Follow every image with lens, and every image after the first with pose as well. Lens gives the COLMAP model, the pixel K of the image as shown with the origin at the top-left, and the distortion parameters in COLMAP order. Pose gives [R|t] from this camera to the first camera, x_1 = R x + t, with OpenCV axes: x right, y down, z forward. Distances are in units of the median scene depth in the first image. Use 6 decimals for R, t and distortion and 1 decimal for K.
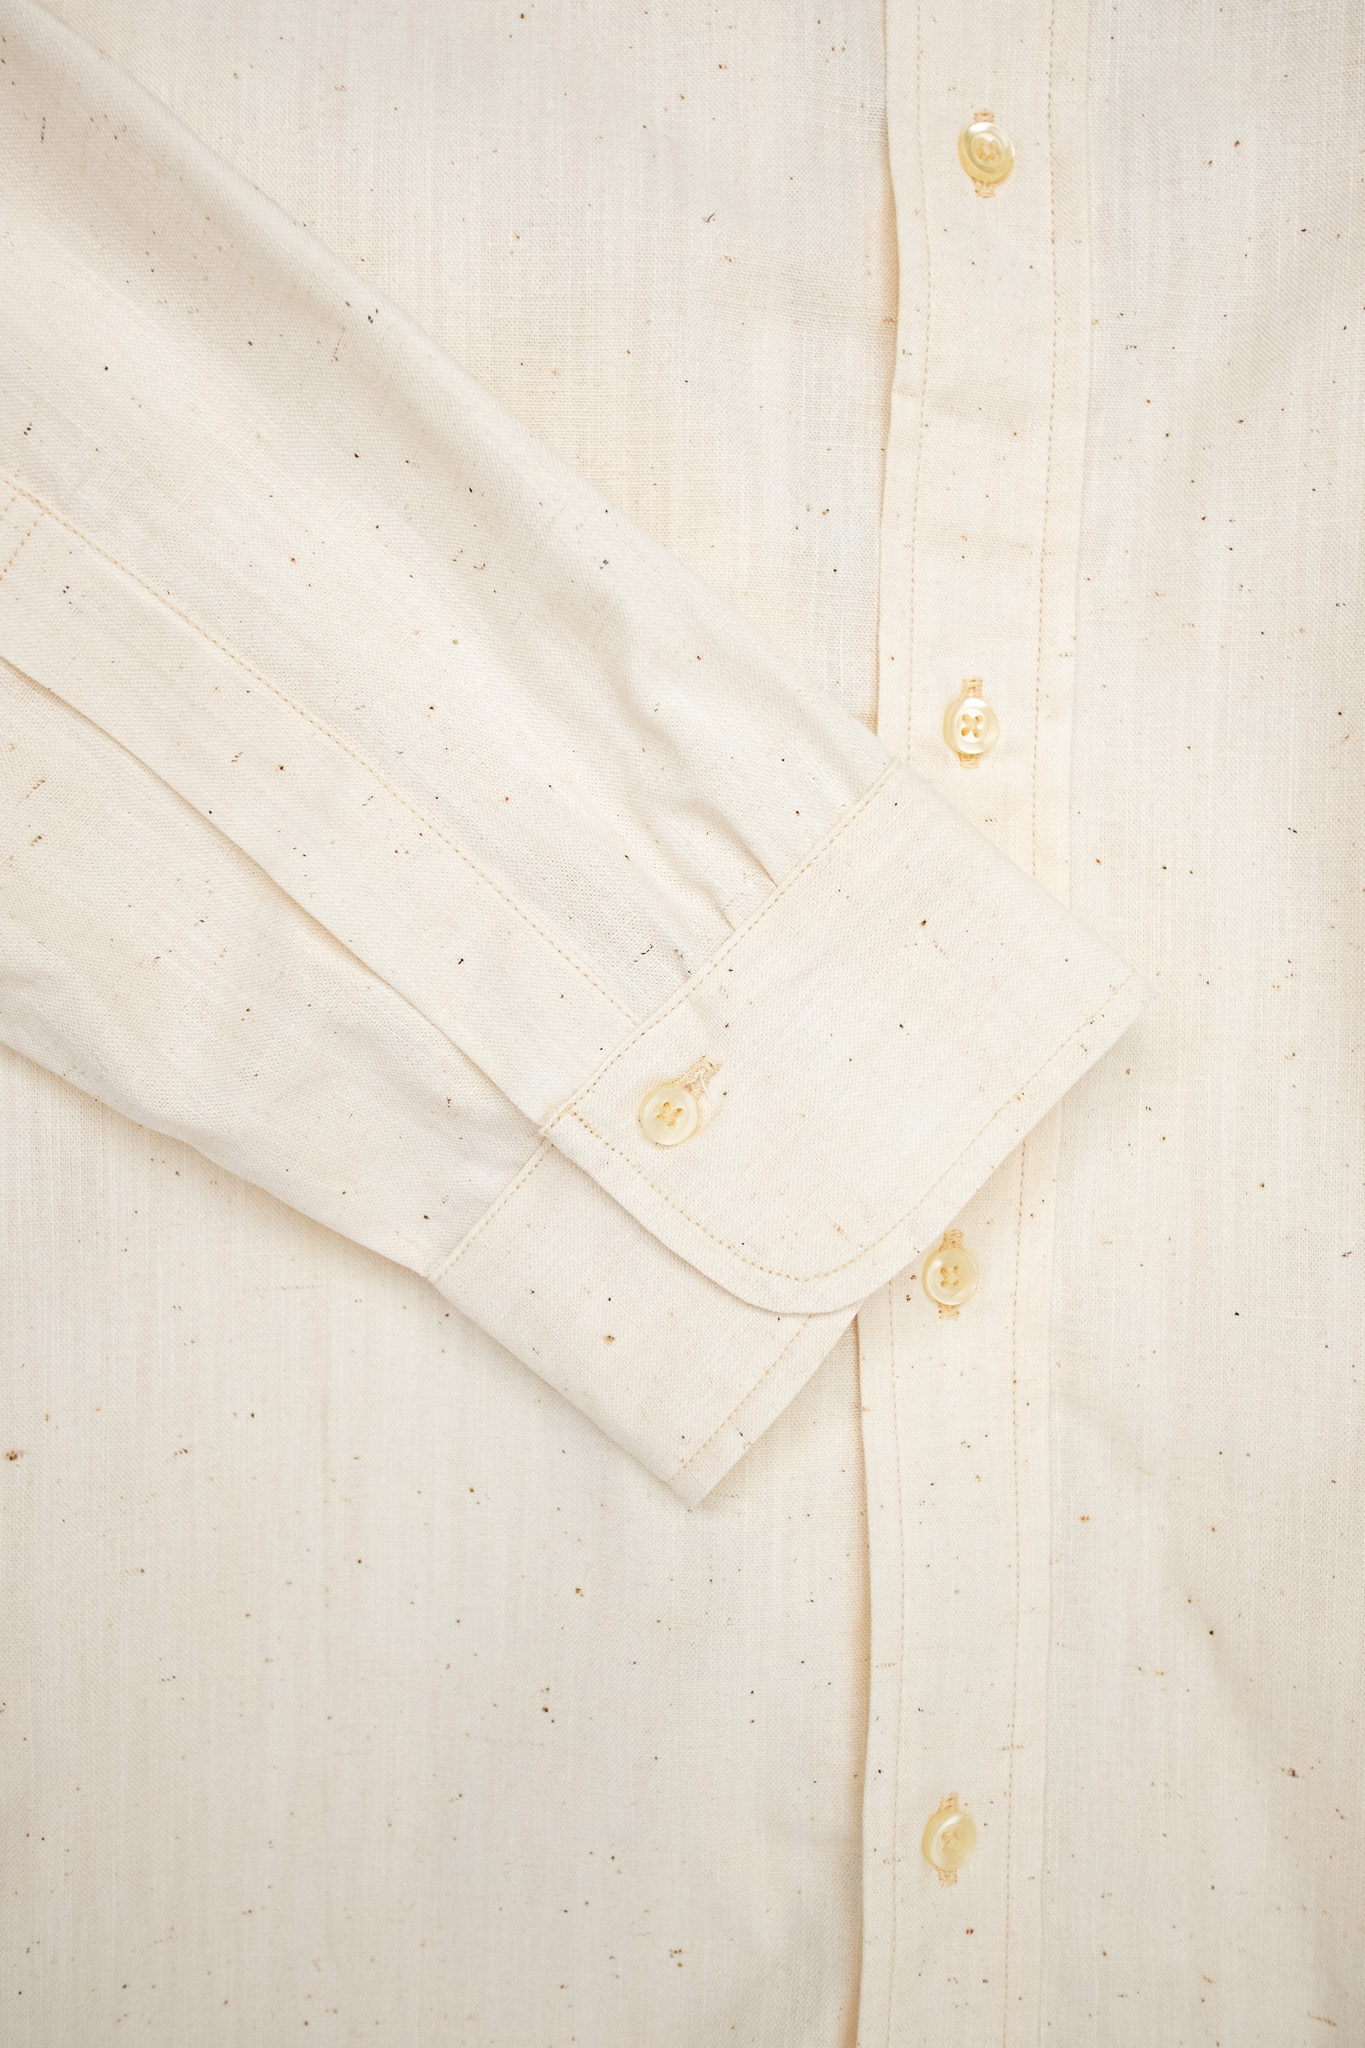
lens RADIAL K [[1580.6, 0, 682.5], [0, 1580.6, 1024.0], [0, 0, 1]] dist [-0.003243, -0.001831]
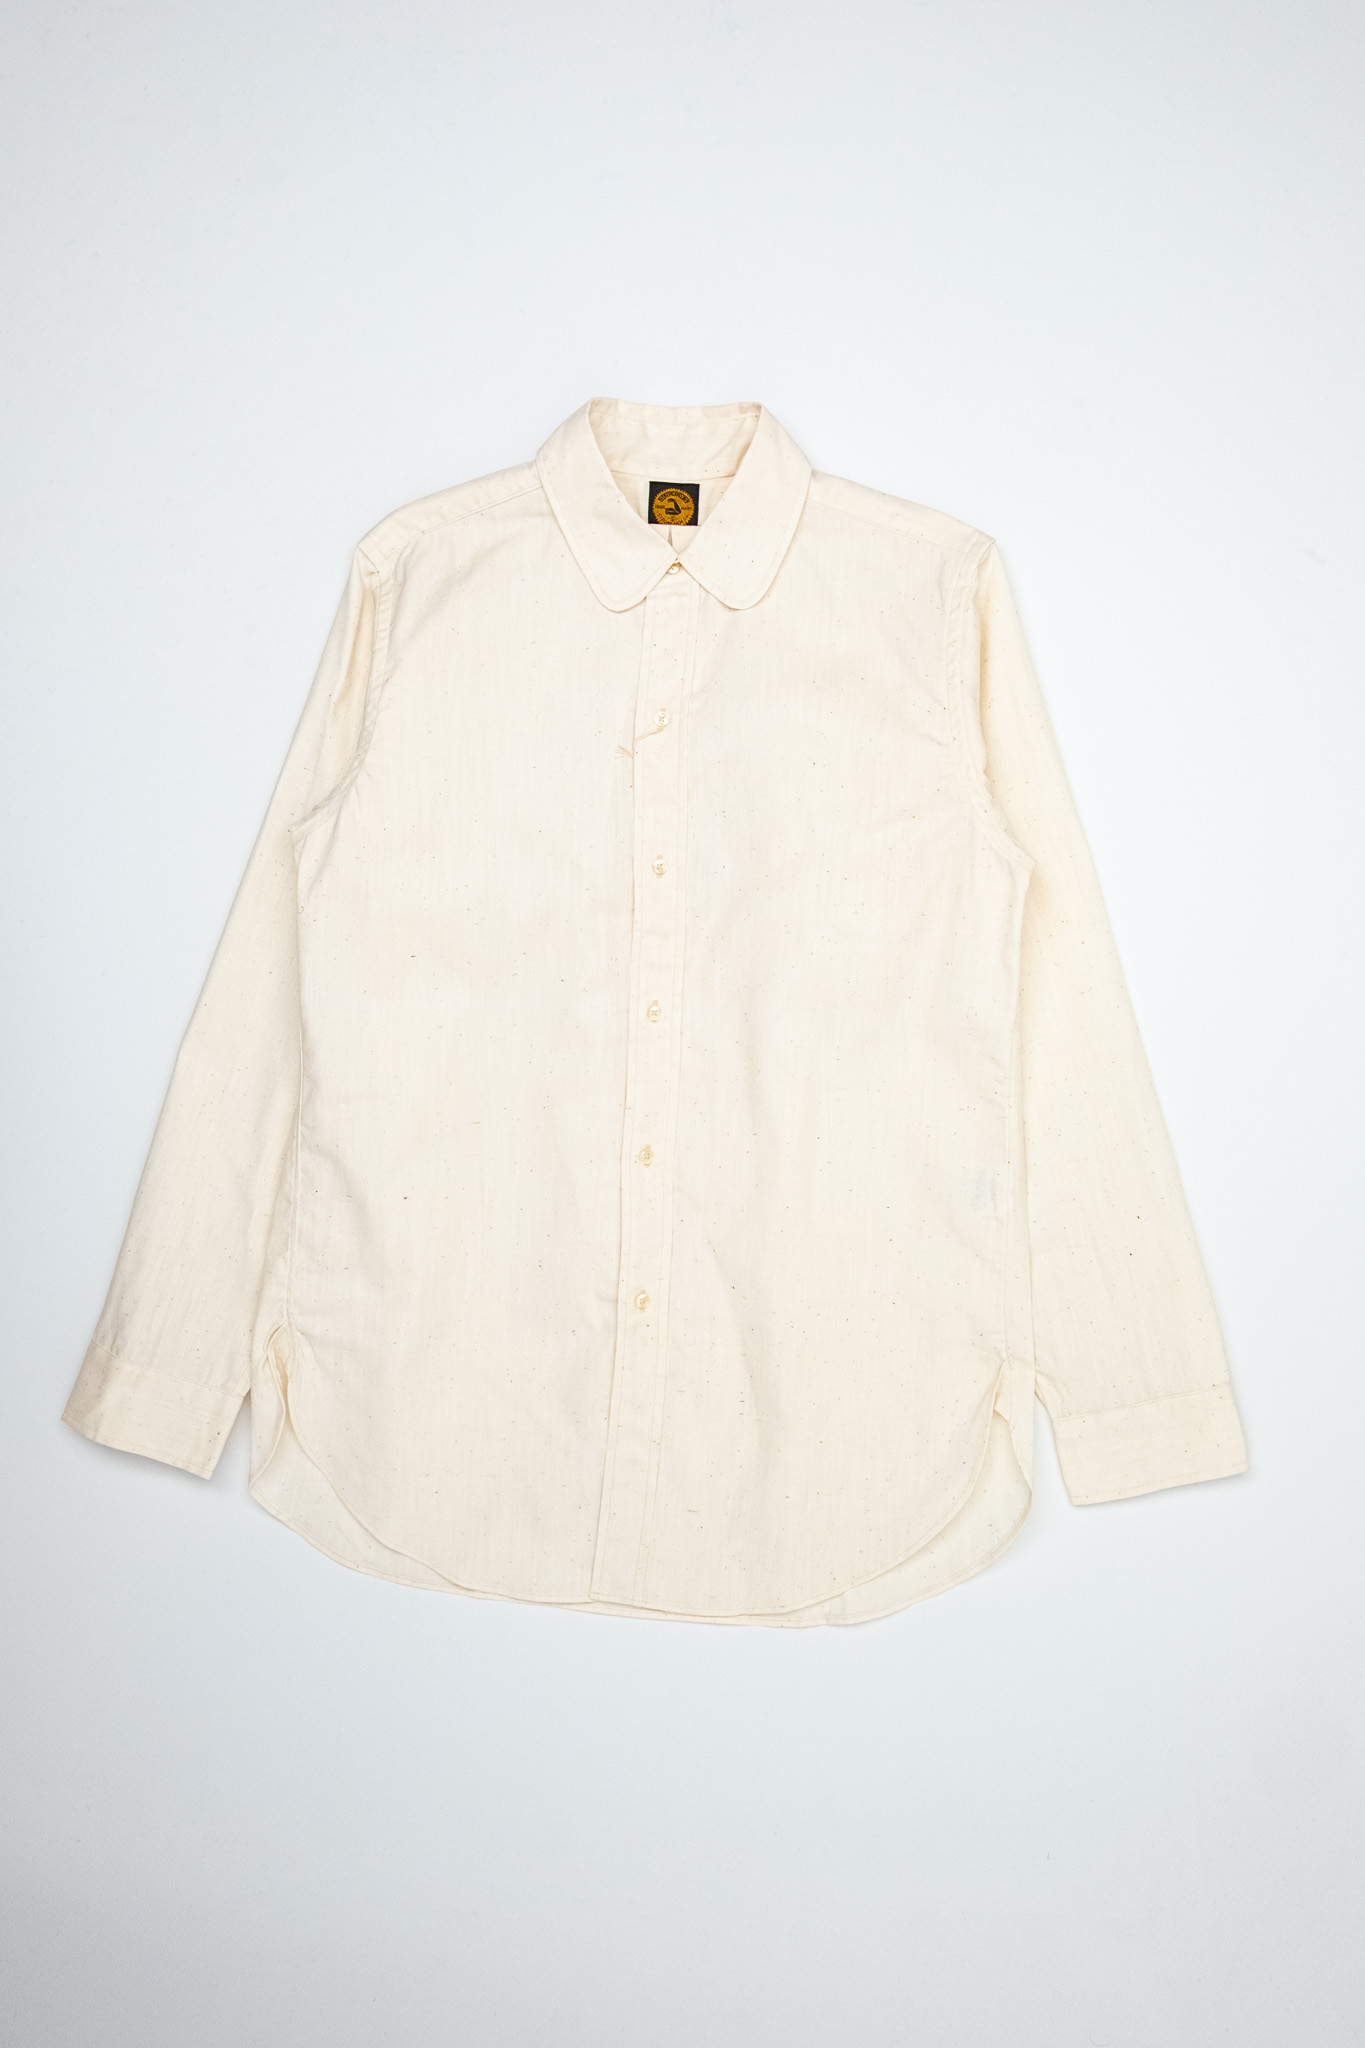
lens RADIAL K [[1580.6, 0, 682.5], [0, 1580.6, 1024.0], [0, 0, 1]] dist [-0.003243, -0.001831]
pose [[0.999770, 0.020612, 0.005919, 0.231720], [-0.020836, 0.998957, 0.040637, -0.323593], [-0.005075, -0.040751, 0.999156, -2.863562]]
